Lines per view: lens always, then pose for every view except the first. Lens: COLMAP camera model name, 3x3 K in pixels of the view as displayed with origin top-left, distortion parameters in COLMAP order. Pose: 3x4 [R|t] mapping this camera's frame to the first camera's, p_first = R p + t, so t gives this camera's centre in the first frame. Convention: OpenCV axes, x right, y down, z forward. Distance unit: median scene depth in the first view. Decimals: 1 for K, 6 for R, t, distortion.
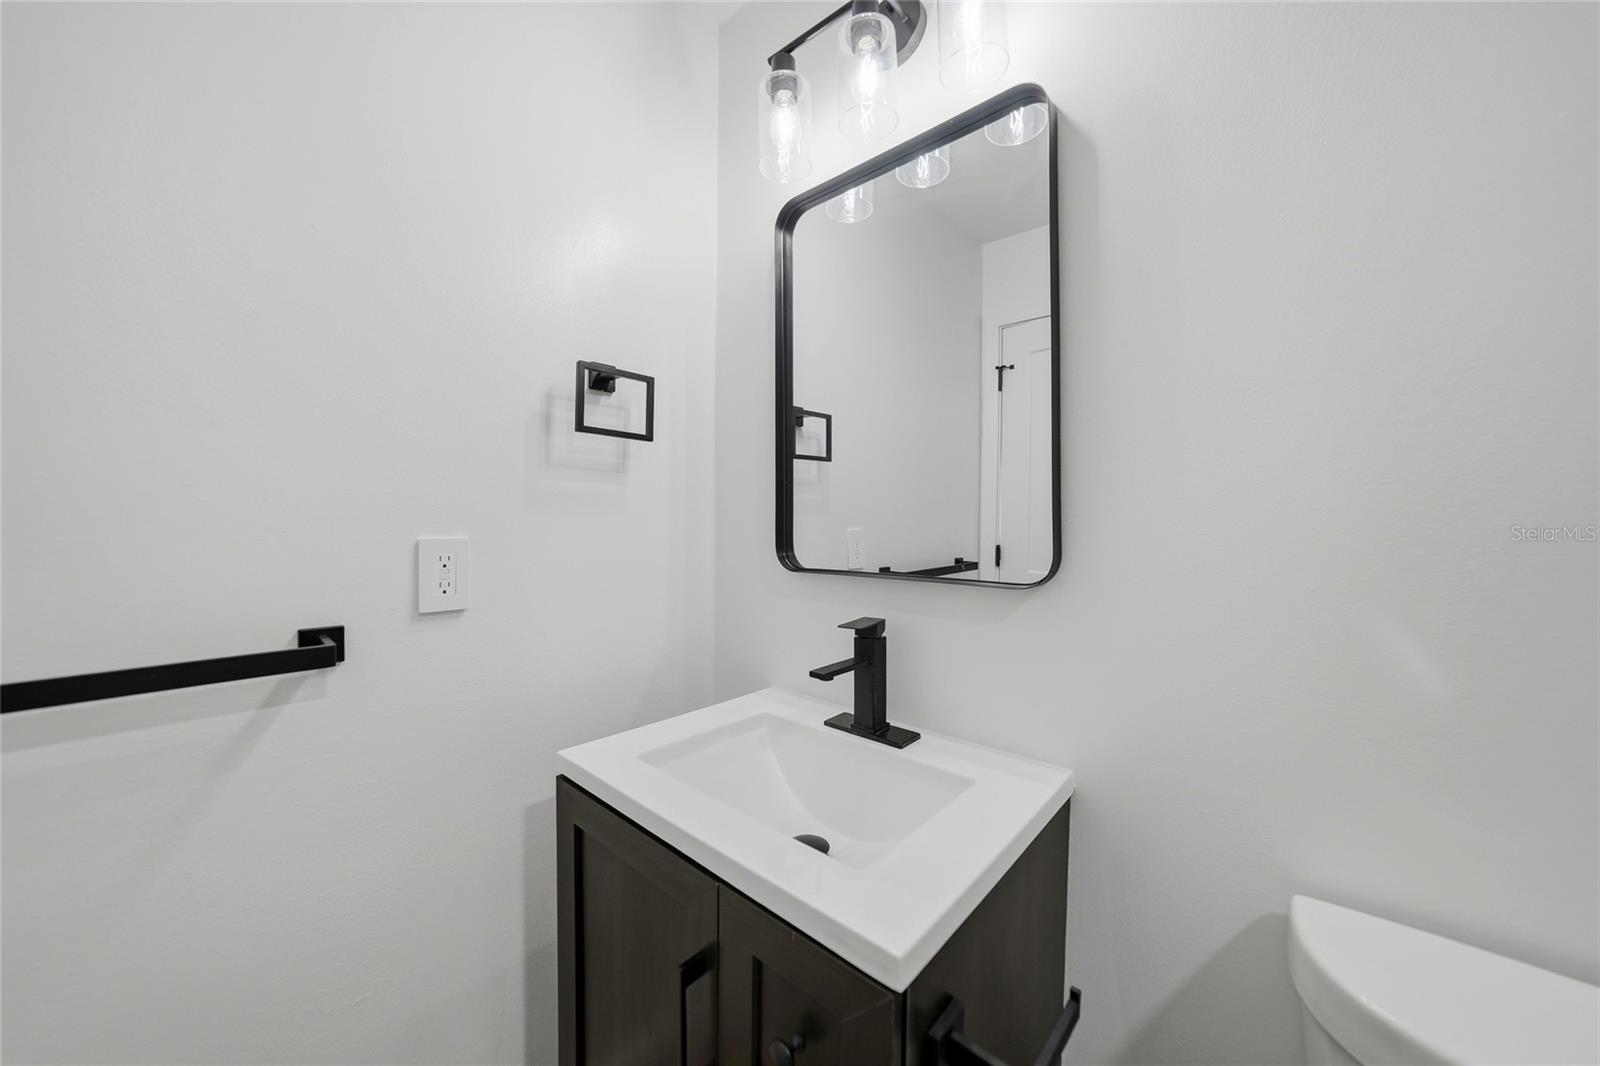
lens RADIAL K [[565.7, 0, 798.0], [0, 565.7, 528.2], [0, 0, 1]] dist [-0.029414, 0.006360]
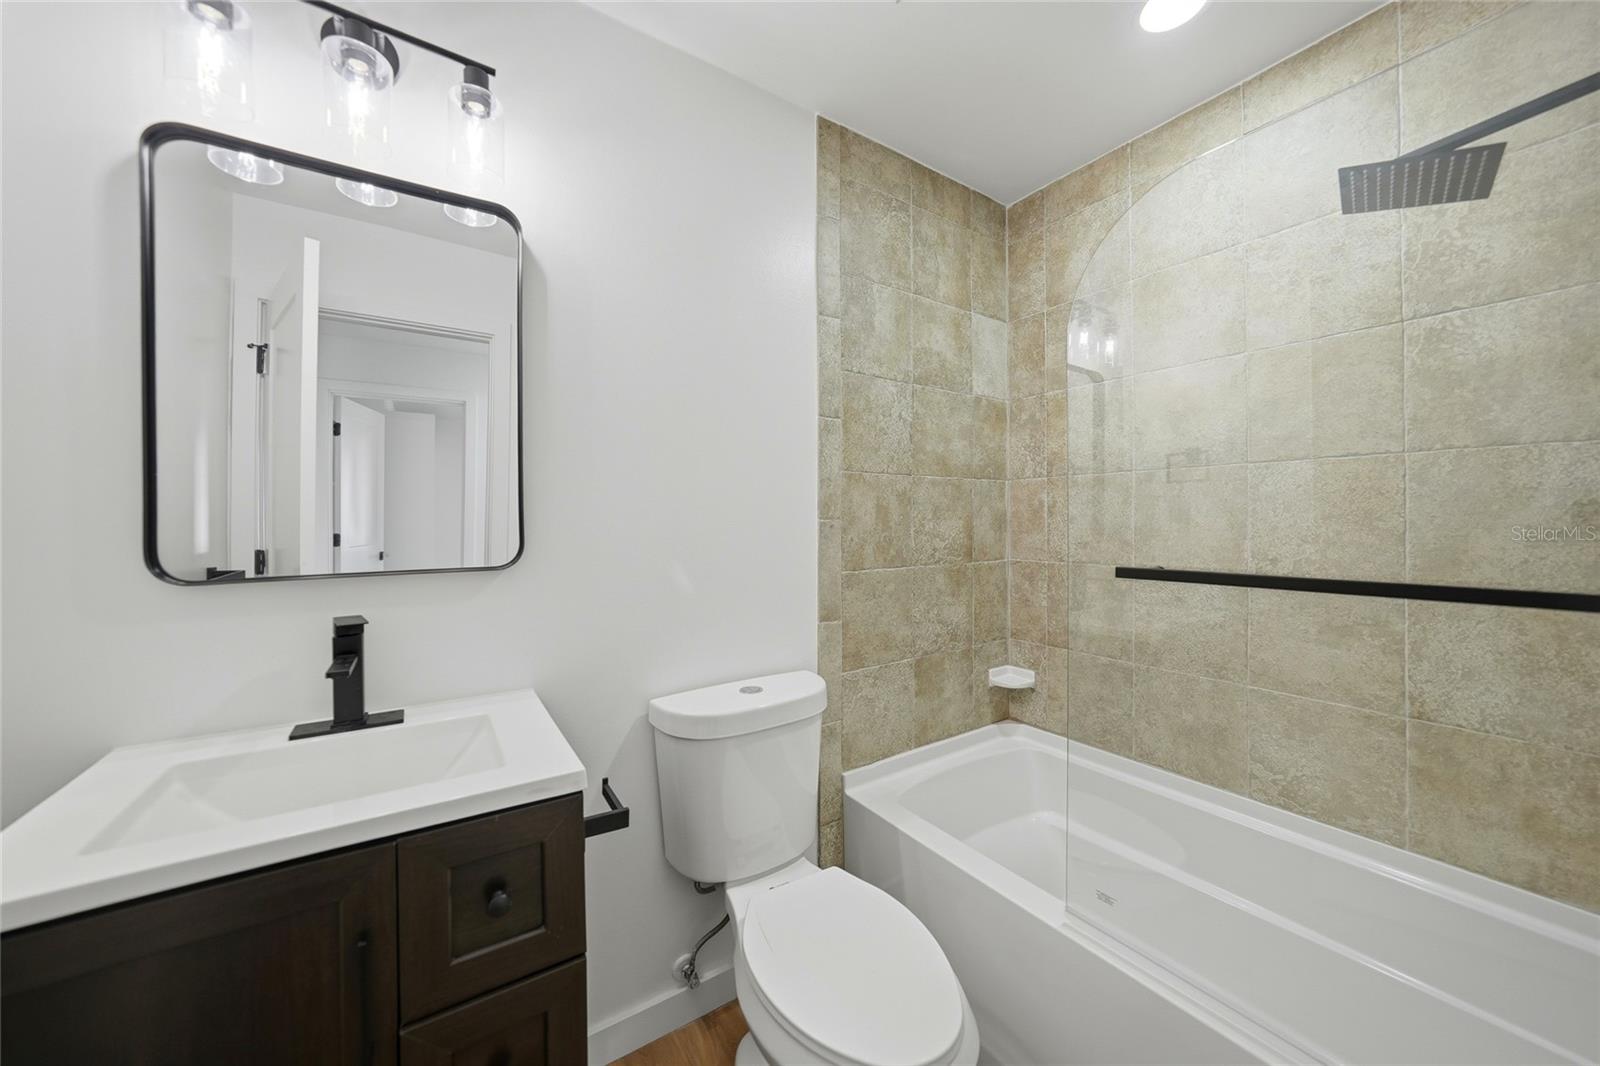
lens RADIAL K [[559.7, 0, 802.6], [0, 559.7, 528.7], [0, 0, 1]] dist [-0.027943, 0.006270]
pose [[0.243841, -0.013105, 0.969727, -0.641150], [0.012720, 0.999866, 0.010314, -0.001721], [-0.969732, 0.009820, 0.243975, -0.052854]]
